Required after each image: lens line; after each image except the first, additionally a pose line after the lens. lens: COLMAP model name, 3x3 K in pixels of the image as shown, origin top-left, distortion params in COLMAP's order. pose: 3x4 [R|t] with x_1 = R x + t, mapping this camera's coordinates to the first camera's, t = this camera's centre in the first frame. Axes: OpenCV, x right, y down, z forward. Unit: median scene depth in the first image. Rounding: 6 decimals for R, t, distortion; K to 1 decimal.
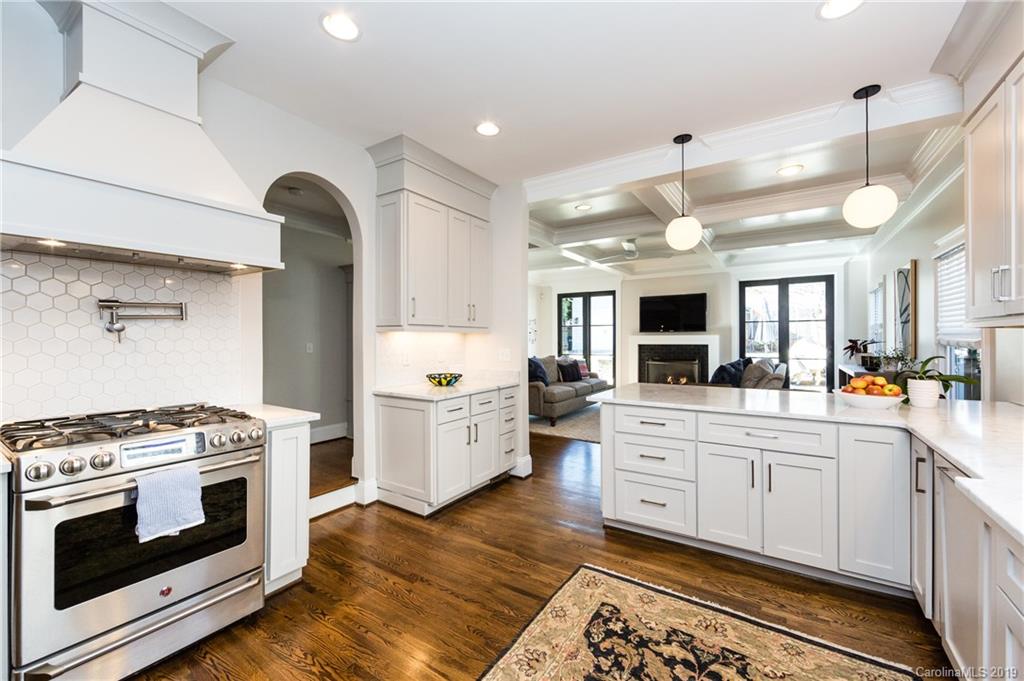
lens RADIAL K [[408.4, 0, 516.2], [0, 408.4, 339.6], [0, 0, 1]] dist [-0.003575, -0.000331]
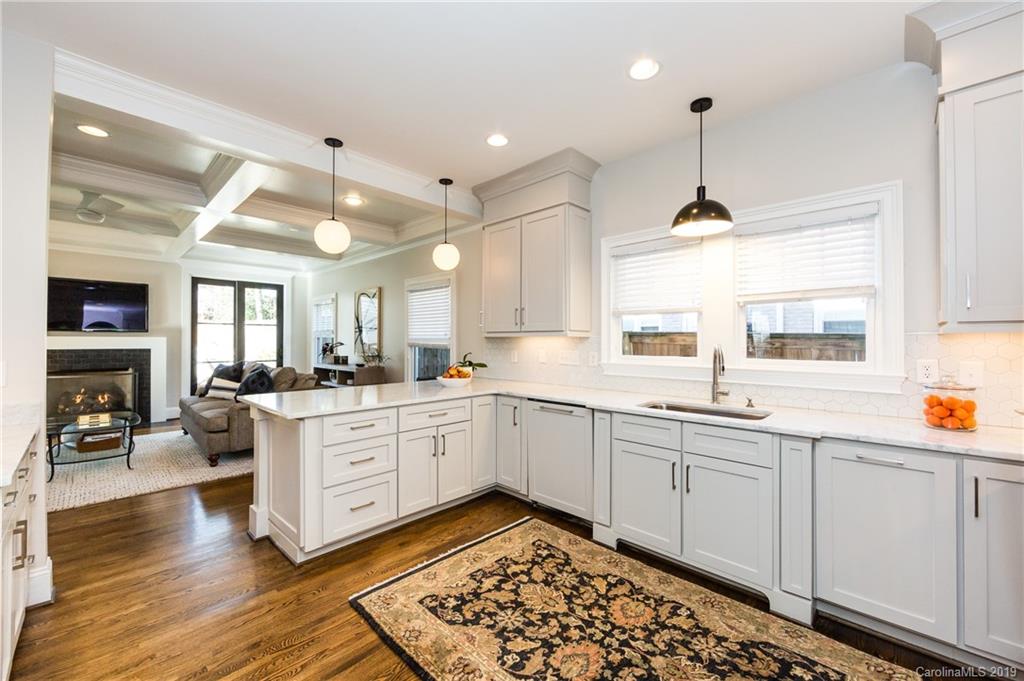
lens RADIAL K [[408.4, 0, 516.2], [0, 408.4, 339.6], [0, 0, 1]] dist [-0.003575, -0.000331]
pose [[0.182045, 0.007827, 0.983259, -0.643612], [-0.001543, 0.999969, -0.007674, -0.002232], [-0.983289, -0.000120, 0.182052, 0.492226]]
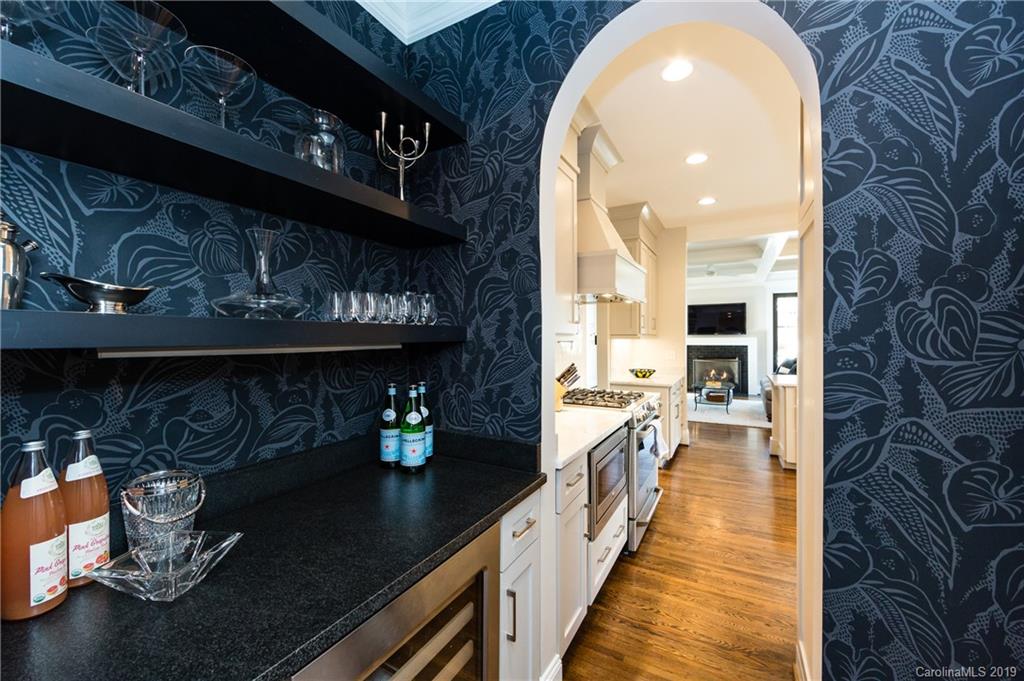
lens RADIAL K [[408.4, 0, 516.2], [0, 408.4, 339.6], [0, 0, 1]] dist [-0.003575, -0.000331]
pose [[0.995942, -0.000580, 0.090000, -1.103811], [0.000260, 0.999994, 0.003568, -0.031051], [-0.090001, -0.003530, 0.995935, -0.496992]]
